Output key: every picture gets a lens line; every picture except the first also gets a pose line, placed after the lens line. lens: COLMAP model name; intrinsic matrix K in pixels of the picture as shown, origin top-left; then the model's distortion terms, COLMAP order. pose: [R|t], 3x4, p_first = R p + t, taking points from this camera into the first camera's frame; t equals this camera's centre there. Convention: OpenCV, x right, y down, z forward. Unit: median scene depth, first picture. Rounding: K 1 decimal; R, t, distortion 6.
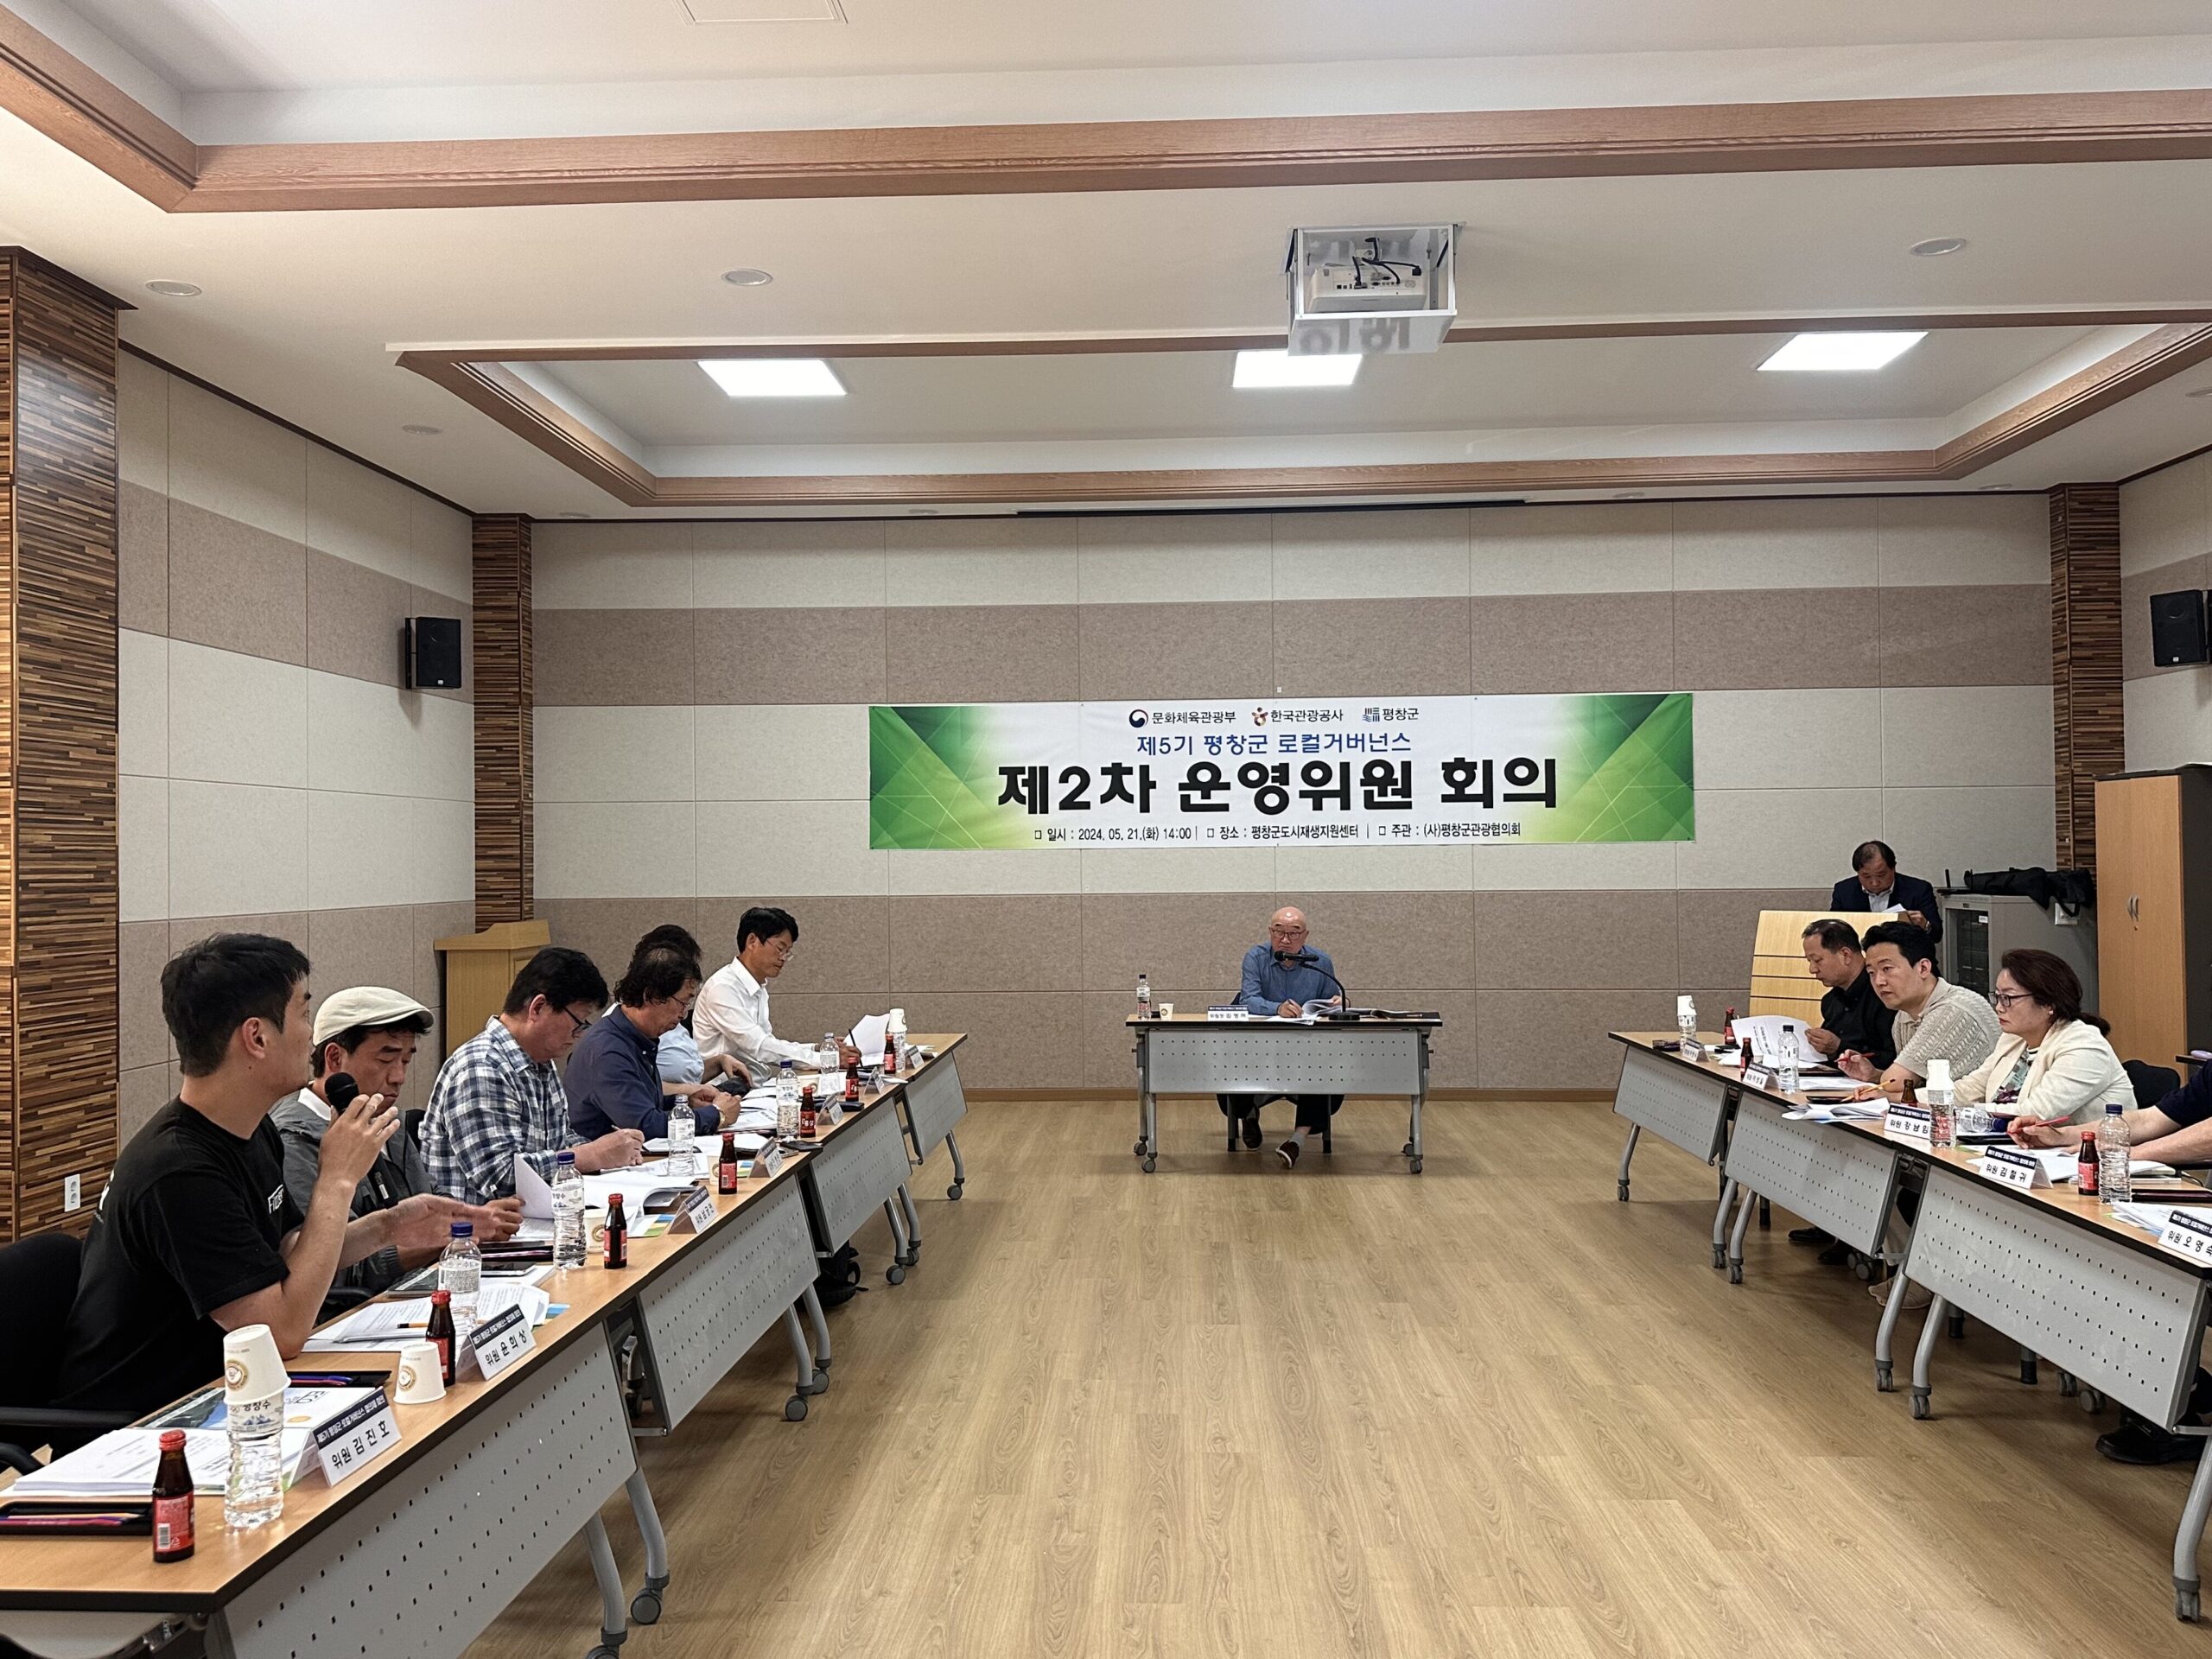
lens RADIAL K [[1827.2, 0, 1083.7], [0, 1827.2, 834.9], [0, 0, 1]] dist [0.056027, -0.101470]
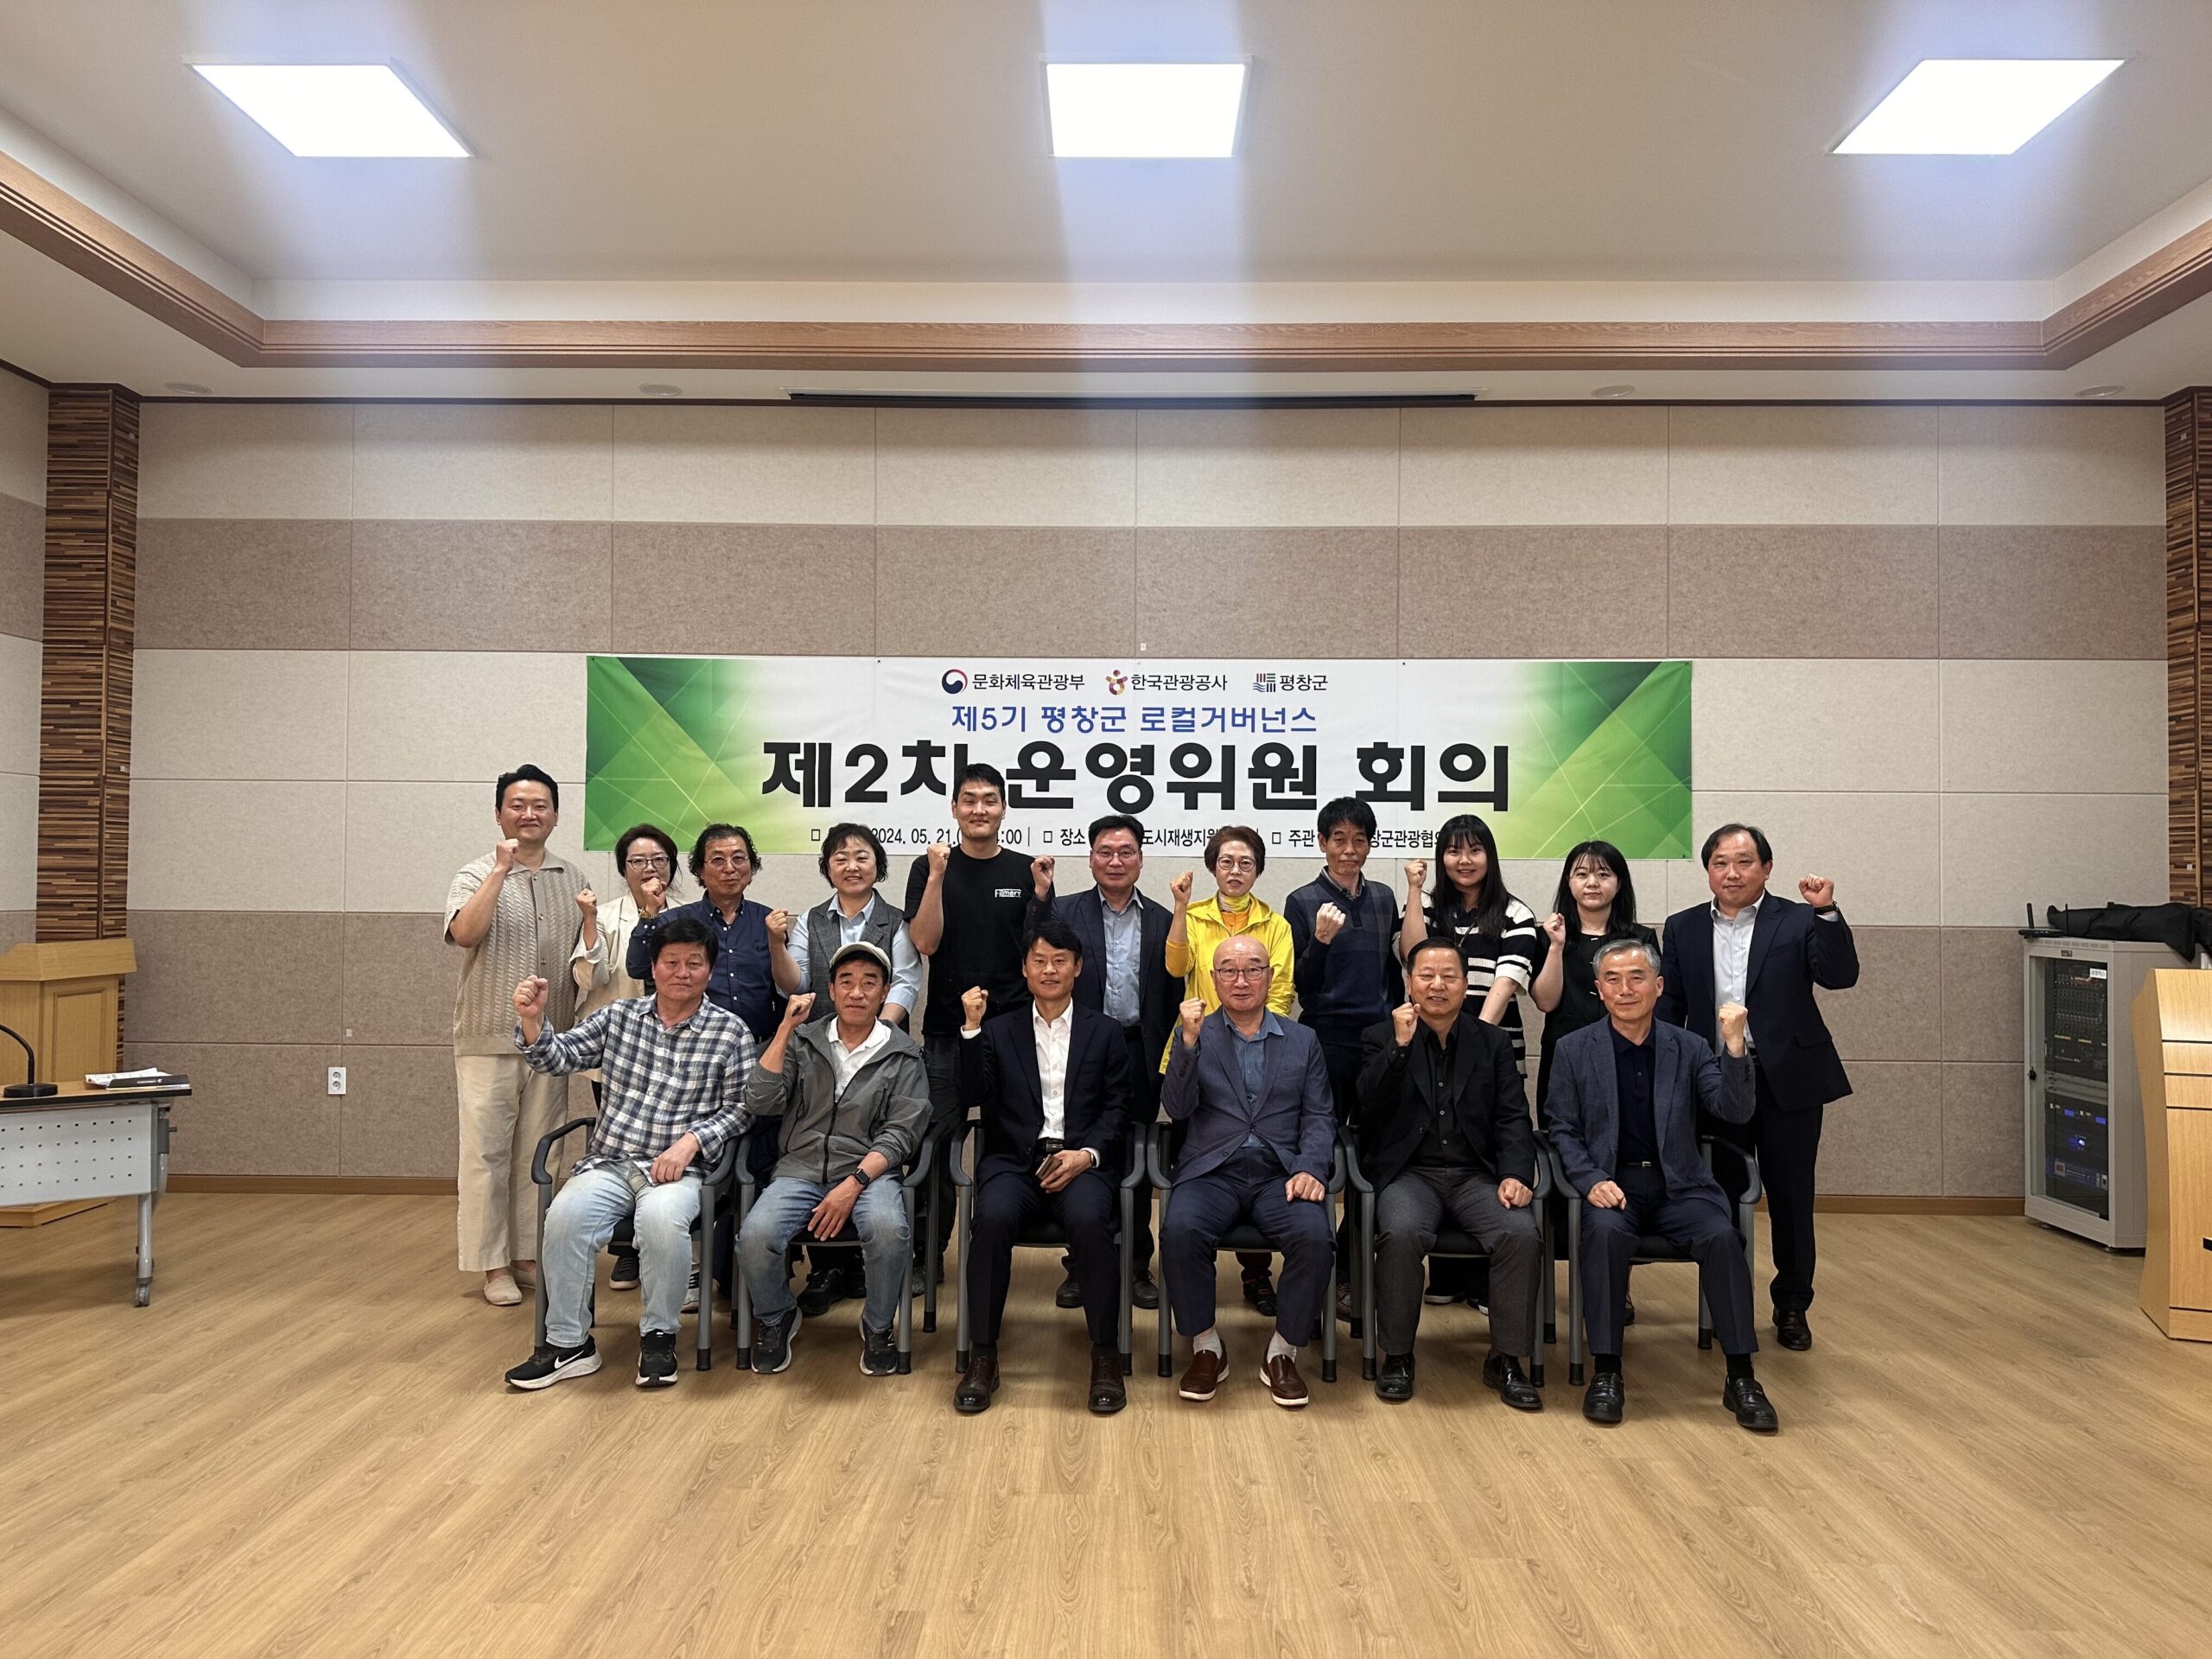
lens RADIAL K [[1617.3, 0, 1101.0], [0, 1617.3, 842.3], [0, 0, 1]] dist [0.037022, -0.040864]
pose [[0.999211, 0.018745, 0.035007, 0.069504], [-0.018333, 0.999759, -0.012067, 0.008793], [-0.035225, 0.011416, 0.999314, 0.348461]]
